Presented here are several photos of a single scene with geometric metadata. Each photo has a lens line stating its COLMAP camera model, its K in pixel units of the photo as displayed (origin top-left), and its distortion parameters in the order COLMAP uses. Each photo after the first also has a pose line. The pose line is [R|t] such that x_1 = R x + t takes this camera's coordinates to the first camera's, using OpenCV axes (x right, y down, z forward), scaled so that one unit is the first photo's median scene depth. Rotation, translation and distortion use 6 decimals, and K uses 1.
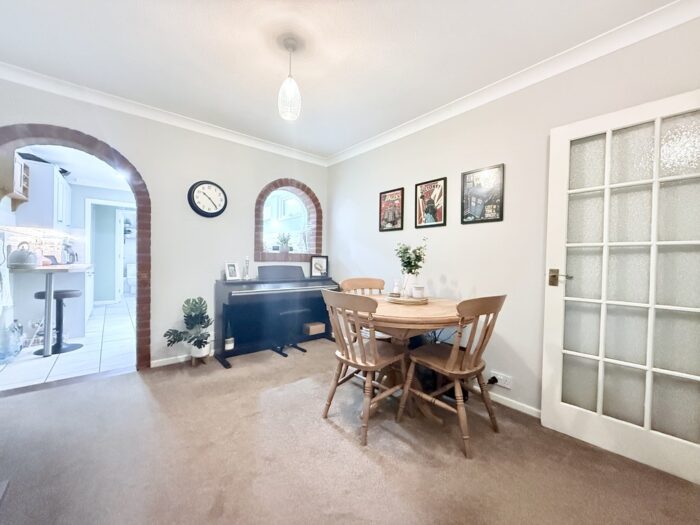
lens RADIAL K [[278.8, 0, 350.0], [0, 278.8, 262.5], [0, 0, 1]] dist [-0.000294, 0.000074]
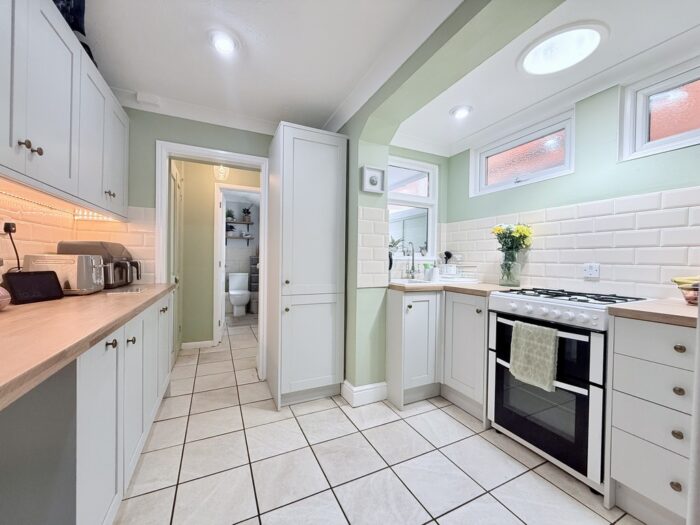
lens RADIAL K [[278.8, 0, 350.0], [0, 278.8, 262.5], [0, 0, 1]] dist [-0.000294, 0.000074]
pose [[0.967093, -0.002715, -0.254407, -0.330820], [0.000771, 0.999970, -0.007742, -0.017706], [0.254421, 0.007291, 0.967066, 0.402863]]
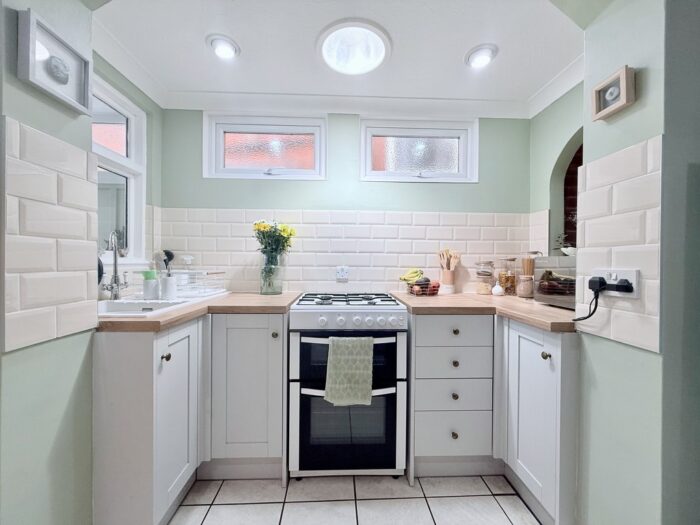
lens RADIAL K [[278.8, 0, 350.0], [0, 278.8, 262.5], [0, 0, 1]] dist [-0.000294, 0.000074]
pose [[0.618336, -0.016708, 0.785737, -0.389845], [0.014283, 0.999848, 0.010022, -0.024154], [-0.785784, 0.005026, 0.618480, 0.509012]]
